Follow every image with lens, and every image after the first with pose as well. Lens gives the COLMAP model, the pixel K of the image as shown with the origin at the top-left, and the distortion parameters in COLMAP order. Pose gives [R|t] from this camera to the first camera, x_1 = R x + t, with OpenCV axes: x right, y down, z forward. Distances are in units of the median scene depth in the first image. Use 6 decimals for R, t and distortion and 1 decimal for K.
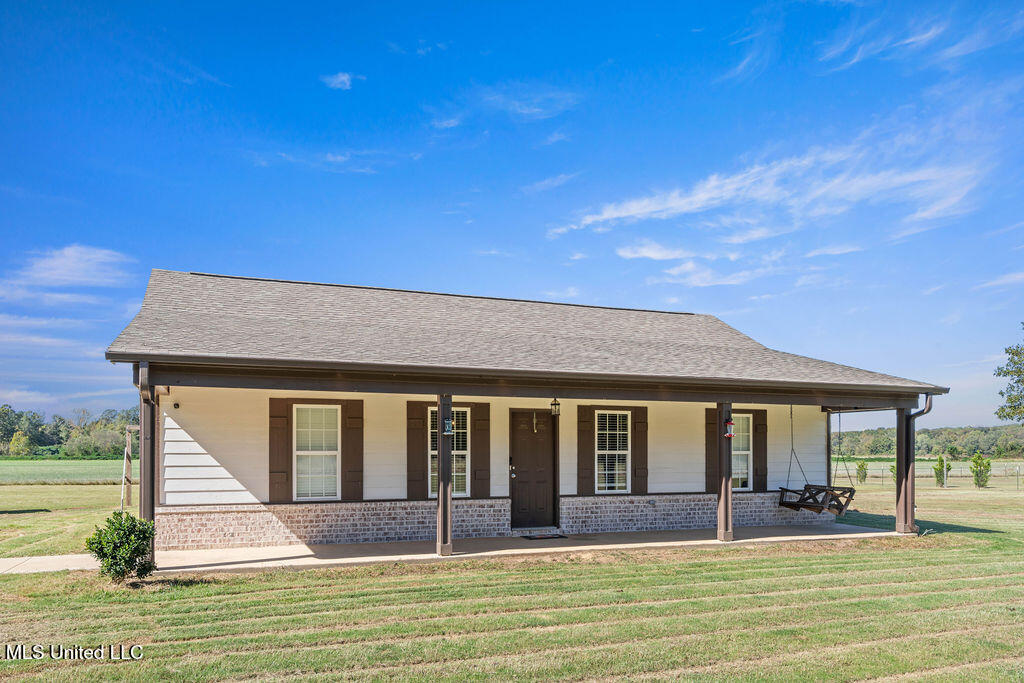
lens RADIAL K [[729.9, 0, 511.7], [0, 729.9, 341.5], [0, 0, 1]] dist [0.010046, 0.000231]
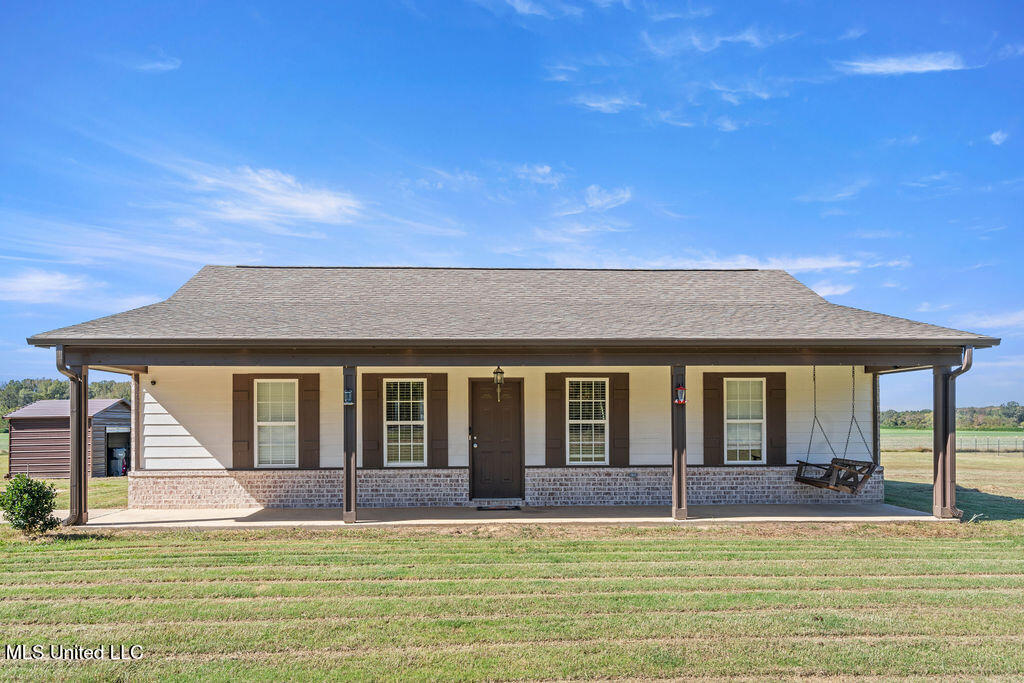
lens RADIAL K [[709.8, 0, 509.1], [0, 709.8, 345.2], [0, 0, 1]] dist [0.007686, -0.001258]
pose [[0.948836, -0.038456, -0.313420, 0.373622], [0.051735, 0.998076, 0.034161, 0.018355], [0.311503, -0.048628, 0.949000, 0.114937]]
